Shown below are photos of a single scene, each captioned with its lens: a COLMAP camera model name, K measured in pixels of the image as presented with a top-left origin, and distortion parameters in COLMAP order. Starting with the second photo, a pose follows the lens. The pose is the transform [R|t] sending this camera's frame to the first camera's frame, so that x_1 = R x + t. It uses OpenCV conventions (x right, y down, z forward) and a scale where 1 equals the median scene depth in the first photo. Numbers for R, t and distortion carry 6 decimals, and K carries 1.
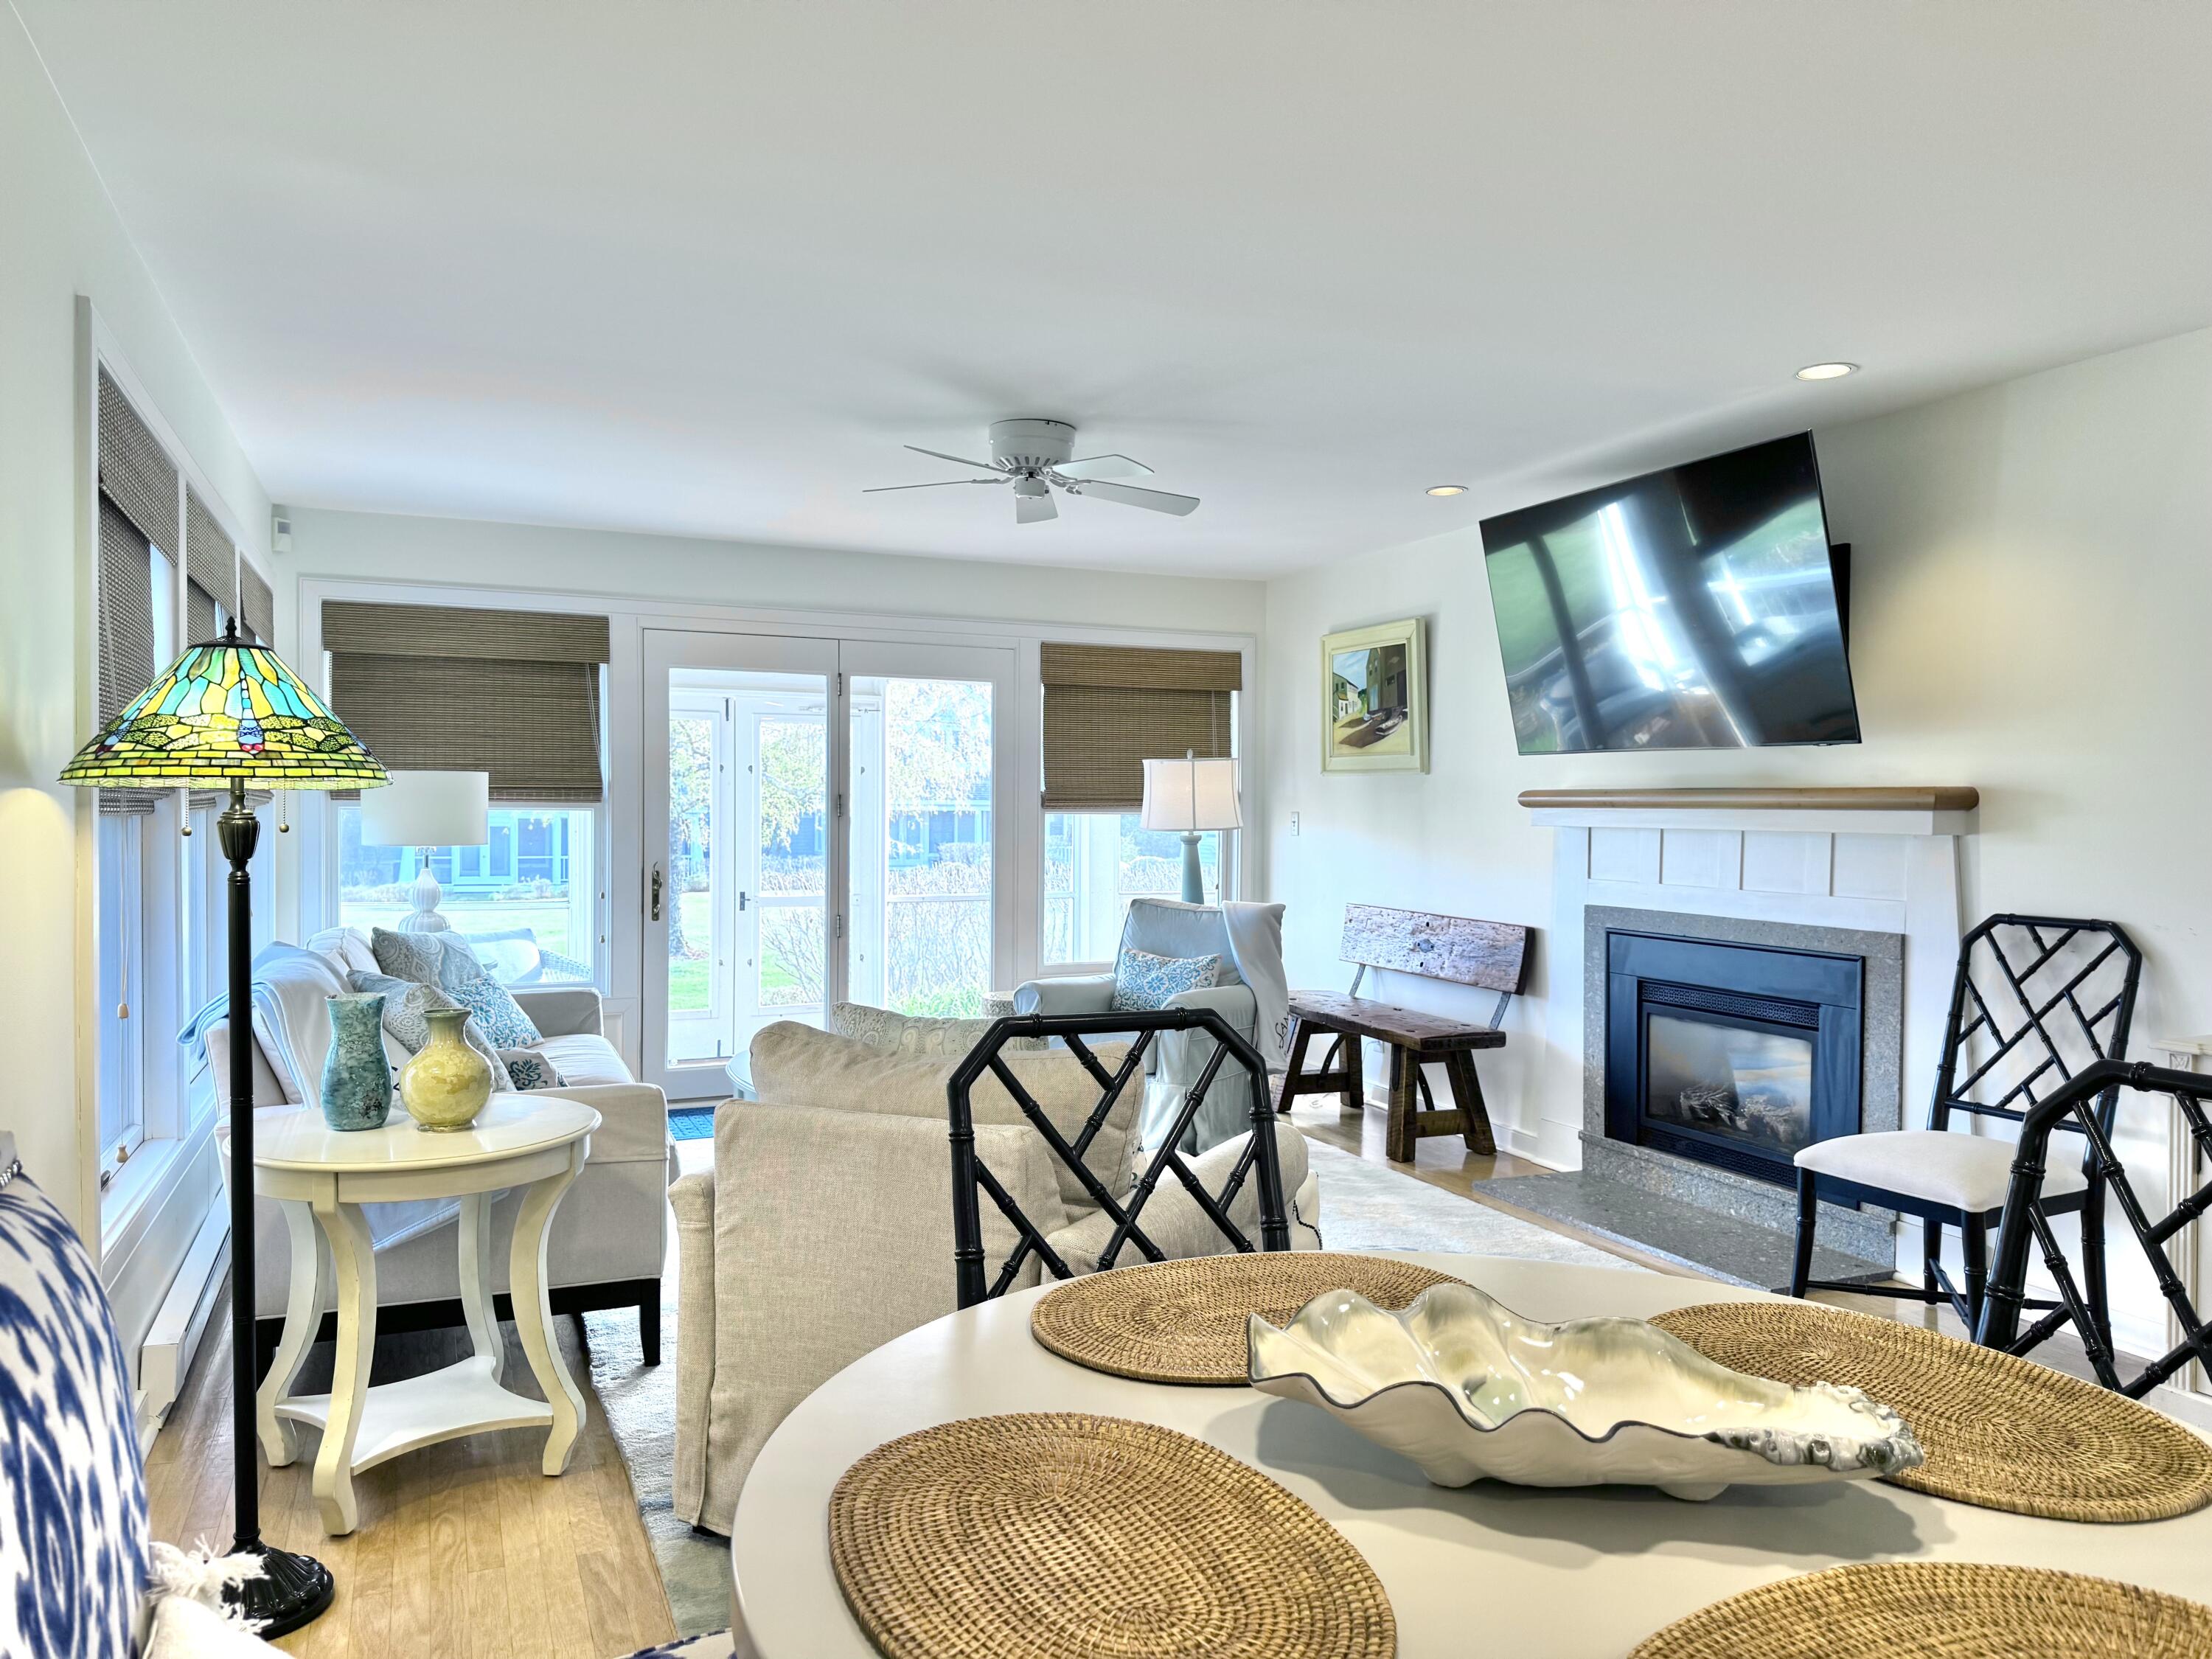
lens RADIAL K [[1533.3, 0, 1104.4], [0, 1533.3, 827.1], [0, 0, 1]] dist [0.021944, -0.003369]
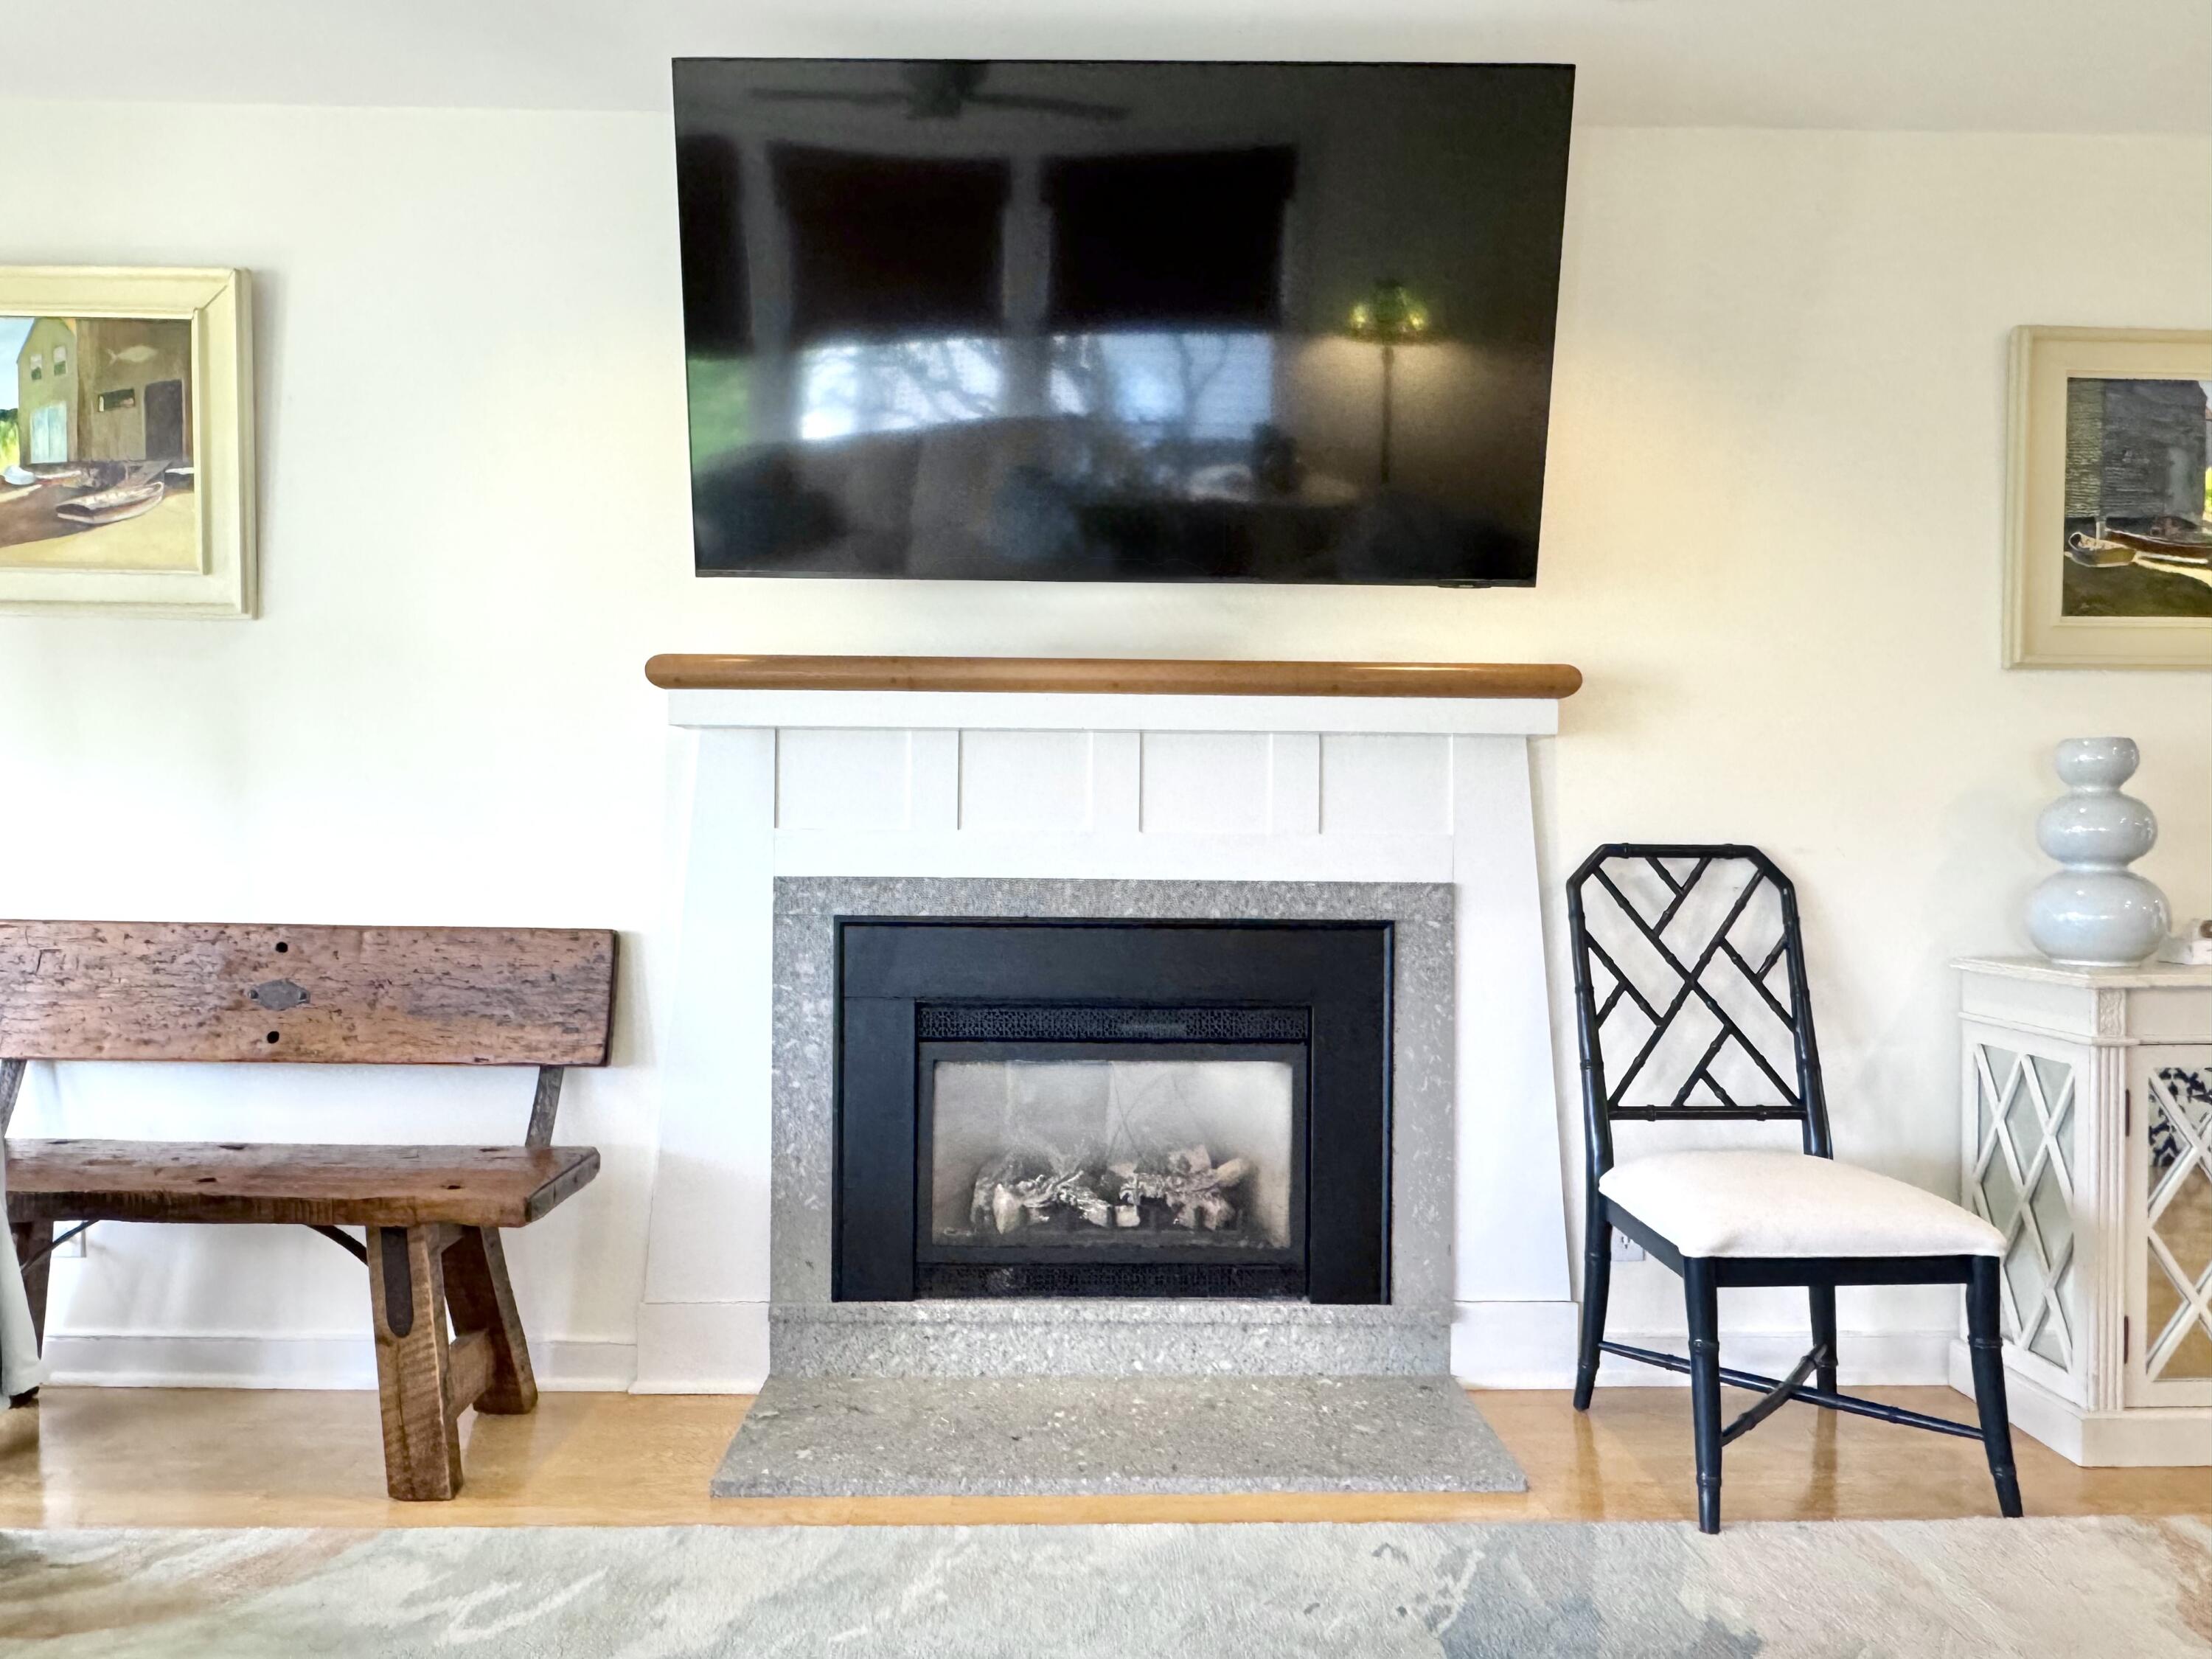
lens RADIAL K [[1533.3, 0, 1111.5], [0, 1533.3, 835.9], [0, 0, 1]] dist [0.021944, -0.003369]
pose [[0.382547, 0.002750, 0.923932, -0.138769], [0.007106, 0.999957, -0.005918, 0.041286], [-0.923909, 0.008830, 0.382511, 0.704354]]
